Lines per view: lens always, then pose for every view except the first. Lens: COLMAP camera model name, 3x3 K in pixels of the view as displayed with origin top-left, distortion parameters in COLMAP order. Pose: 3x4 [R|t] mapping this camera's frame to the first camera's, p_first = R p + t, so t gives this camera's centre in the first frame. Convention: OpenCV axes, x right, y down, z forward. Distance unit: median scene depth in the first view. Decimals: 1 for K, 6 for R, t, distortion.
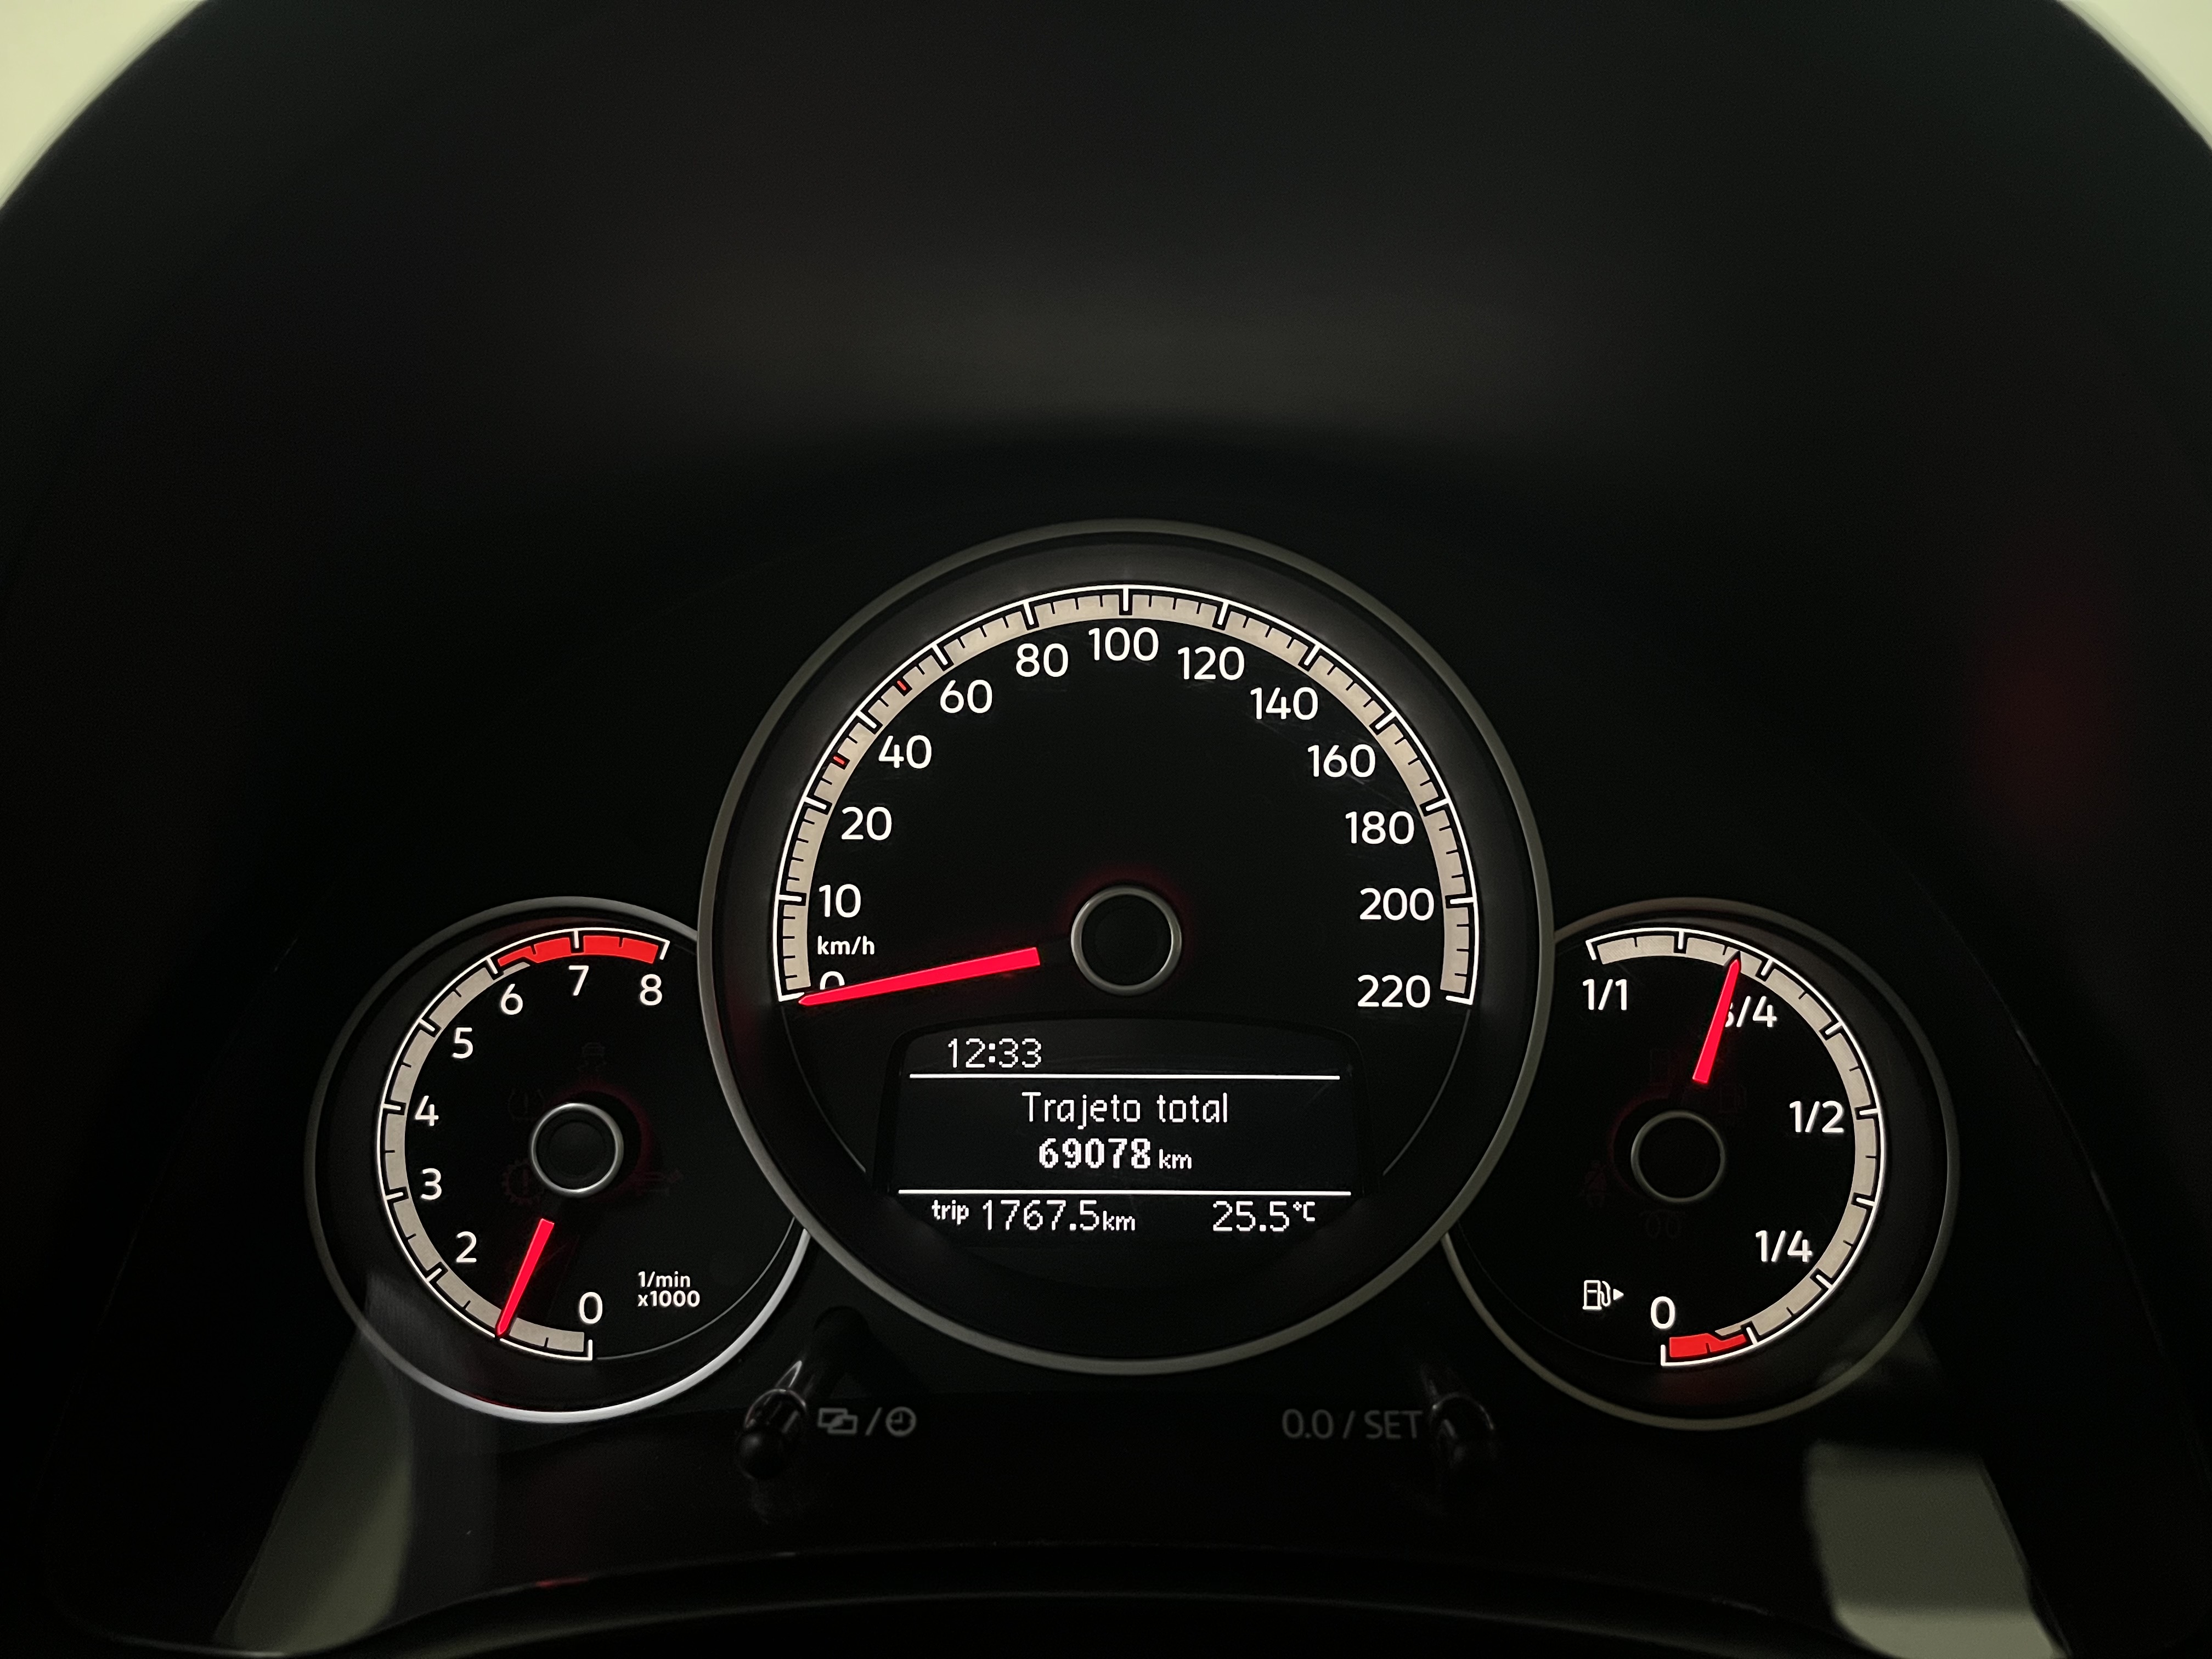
lens RADIAL K [[1674.5, 0, 1107.4], [0, 1674.5, 833.0], [0, 0, 1]] dist [0.063000, -0.092633]
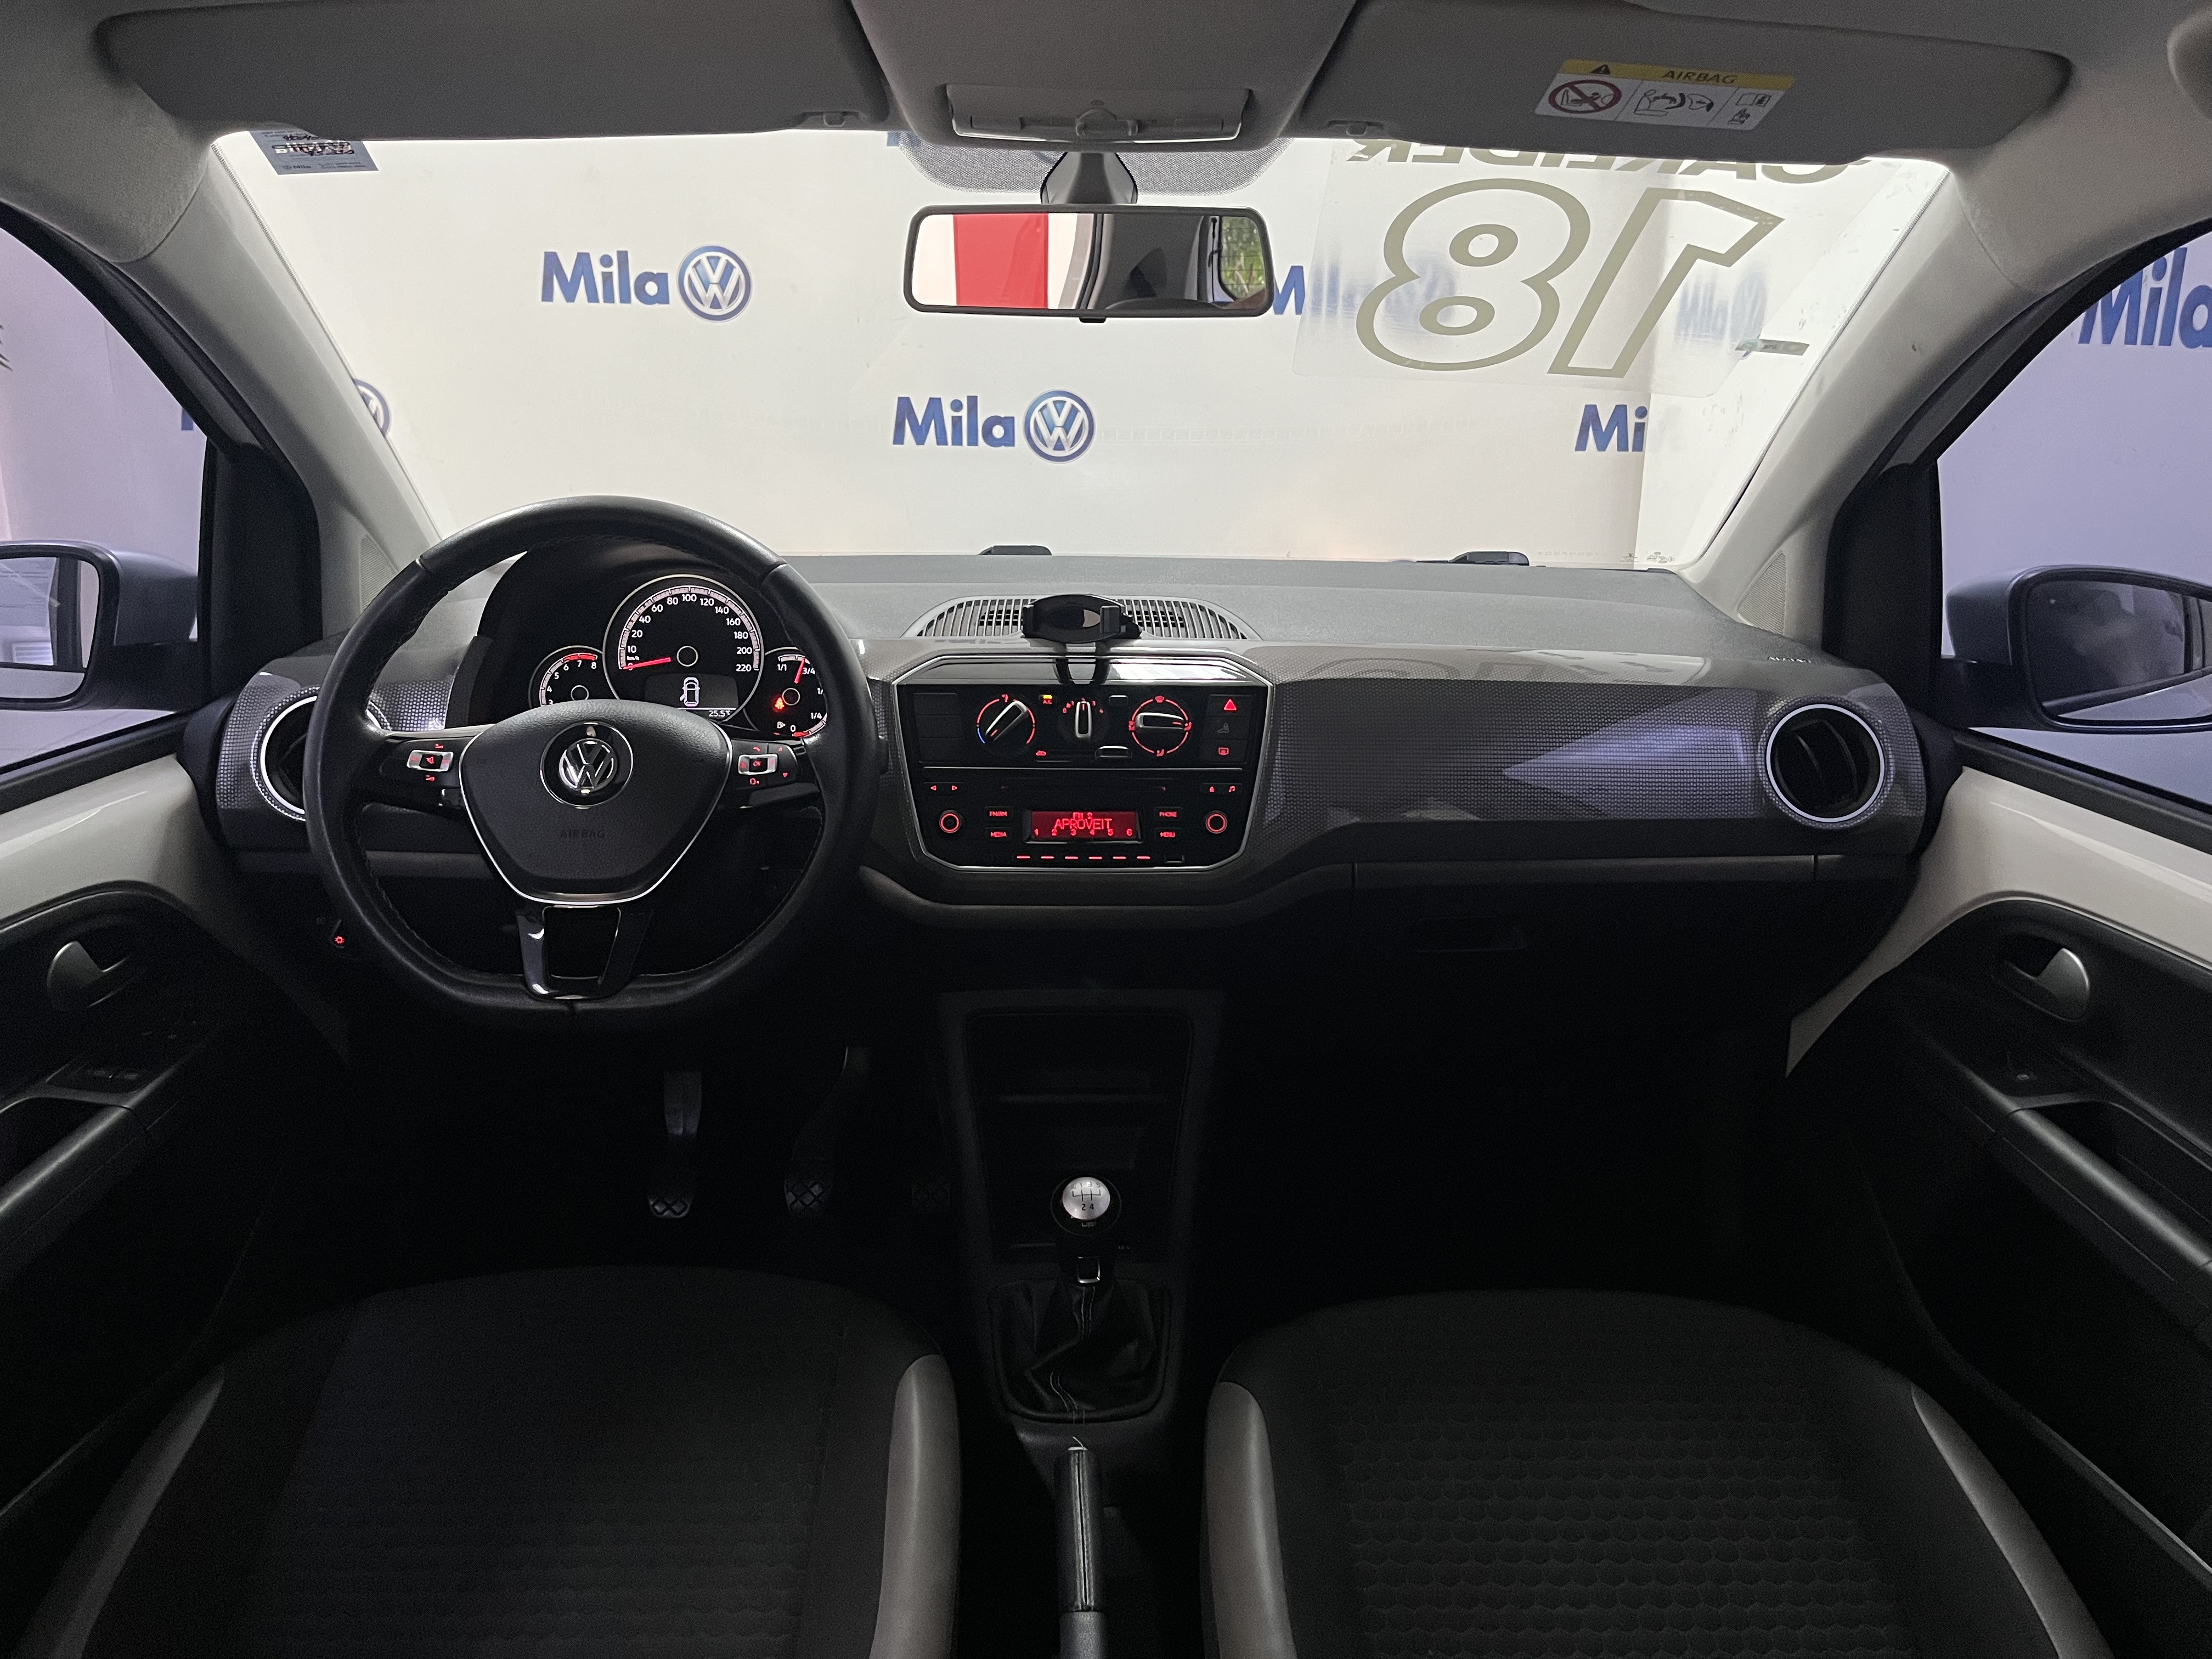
lens RADIAL K [[1674.5, 0, 1103.0], [0, 1674.5, 822.7], [0, 0, 1]] dist [0.063000, -0.092633]
pose [[0.998391, -0.001140, 0.056695, 0.960476], [-0.002590, 0.997837, 0.065680, 0.224365], [-0.056647, -0.065721, 0.996229, -4.119617]]
